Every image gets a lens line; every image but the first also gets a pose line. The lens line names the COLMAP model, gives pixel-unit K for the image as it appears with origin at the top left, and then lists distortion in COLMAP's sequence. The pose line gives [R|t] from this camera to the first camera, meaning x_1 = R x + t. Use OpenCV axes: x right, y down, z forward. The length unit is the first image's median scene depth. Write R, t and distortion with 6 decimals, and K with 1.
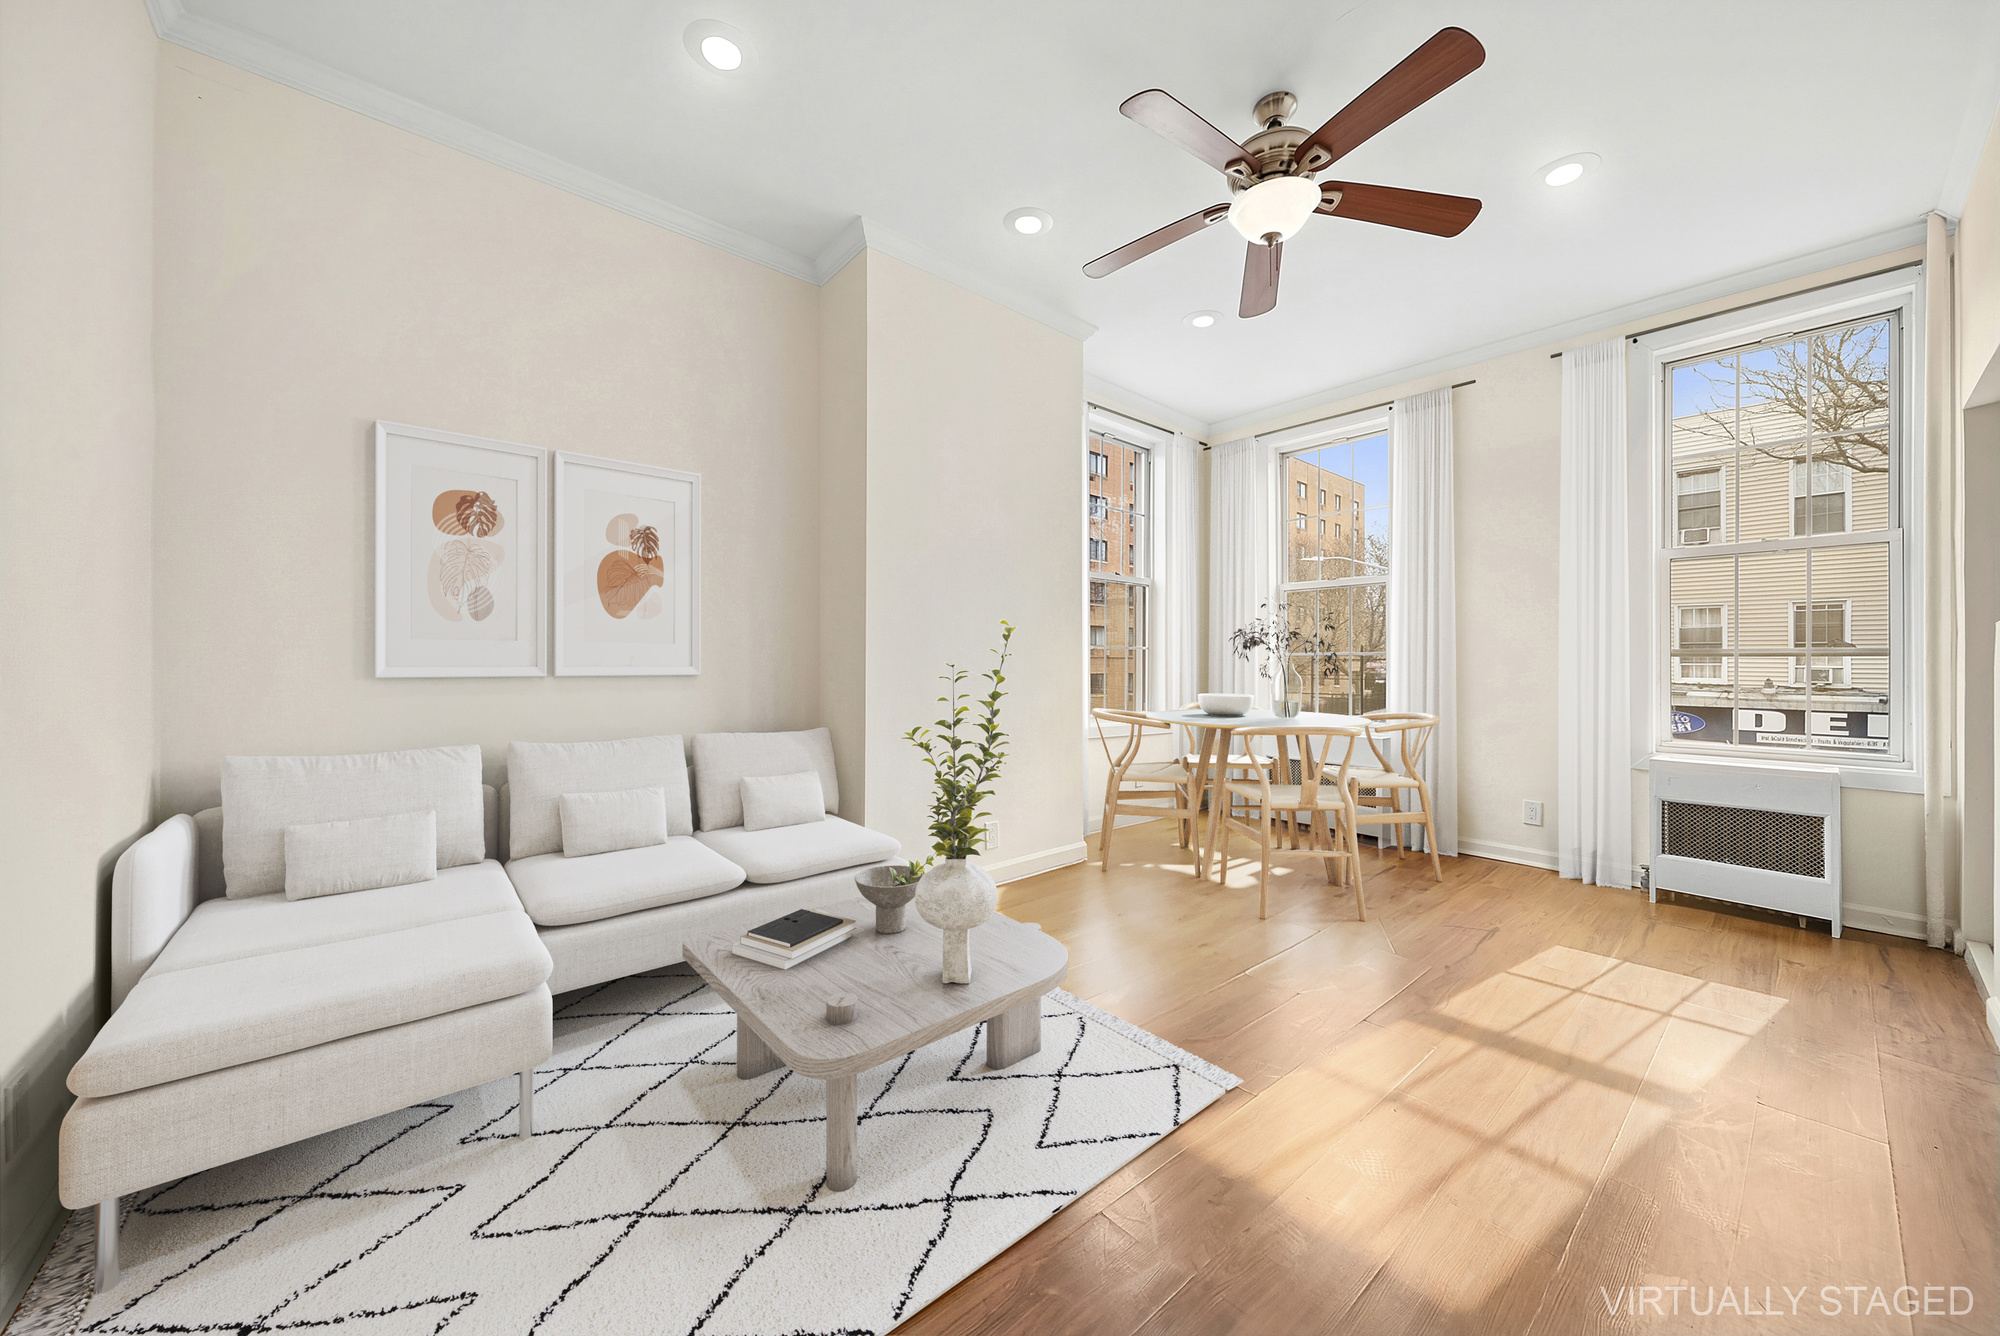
lens RADIAL K [[722.9, 0, 1002.5], [0, 722.9, 661.3], [0, 0, 1]] dist [-0.000702, -0.000166]
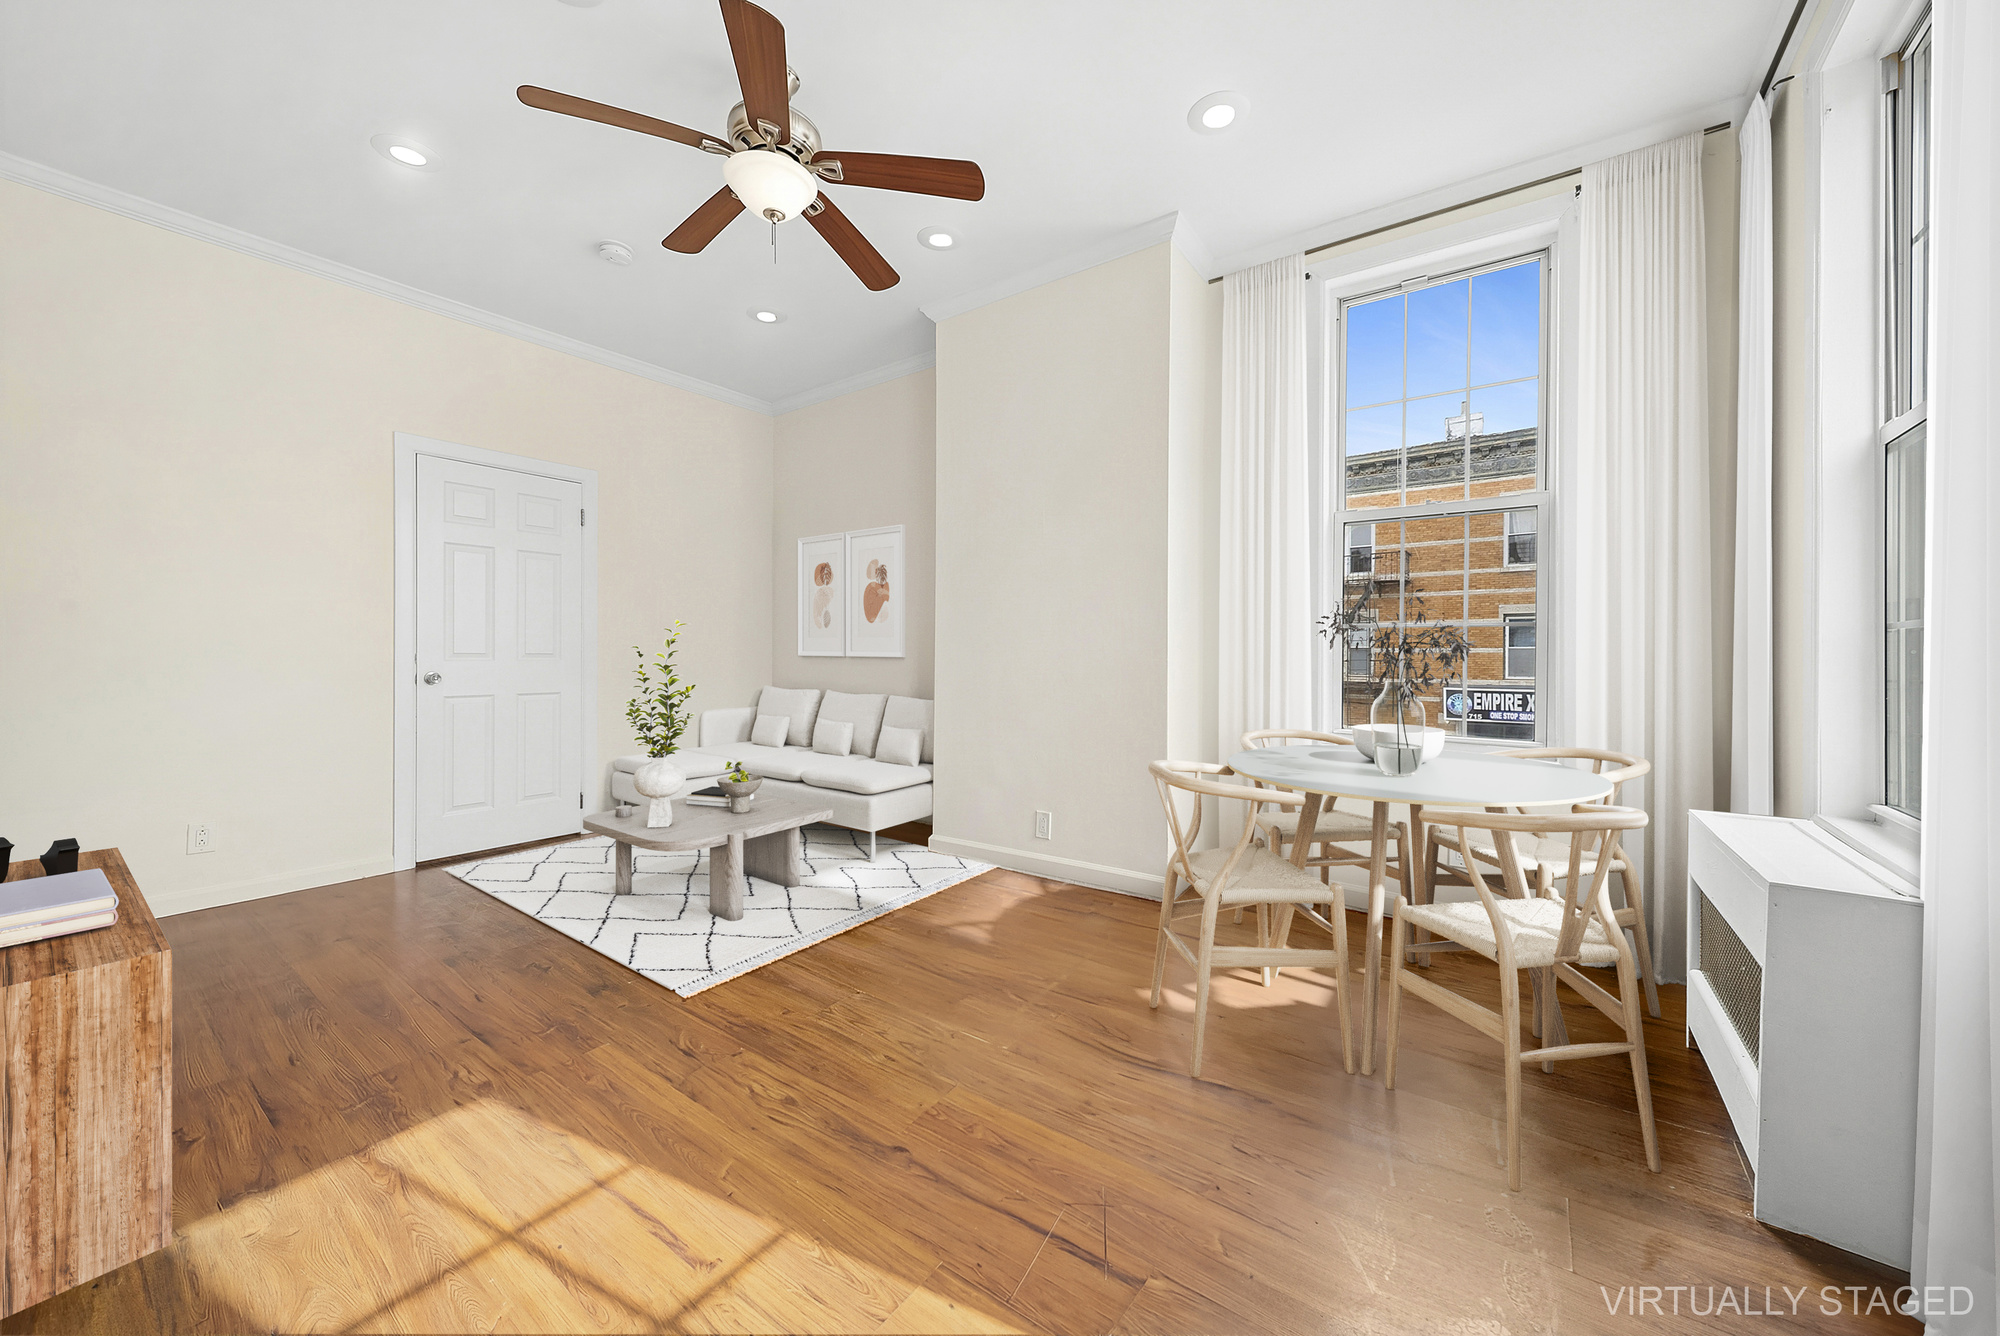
lens RADIAL K [[722.9, 0, 1002.5], [0, 722.9, 661.3], [0, 0, 1]] dist [-0.000702, -0.000166]
pose [[0.245492, 0.004062, -0.969390, 1.186168], [-0.006372, 0.999976, 0.002577, 0.024731], [0.969378, 0.005544, 0.245512, 0.888443]]
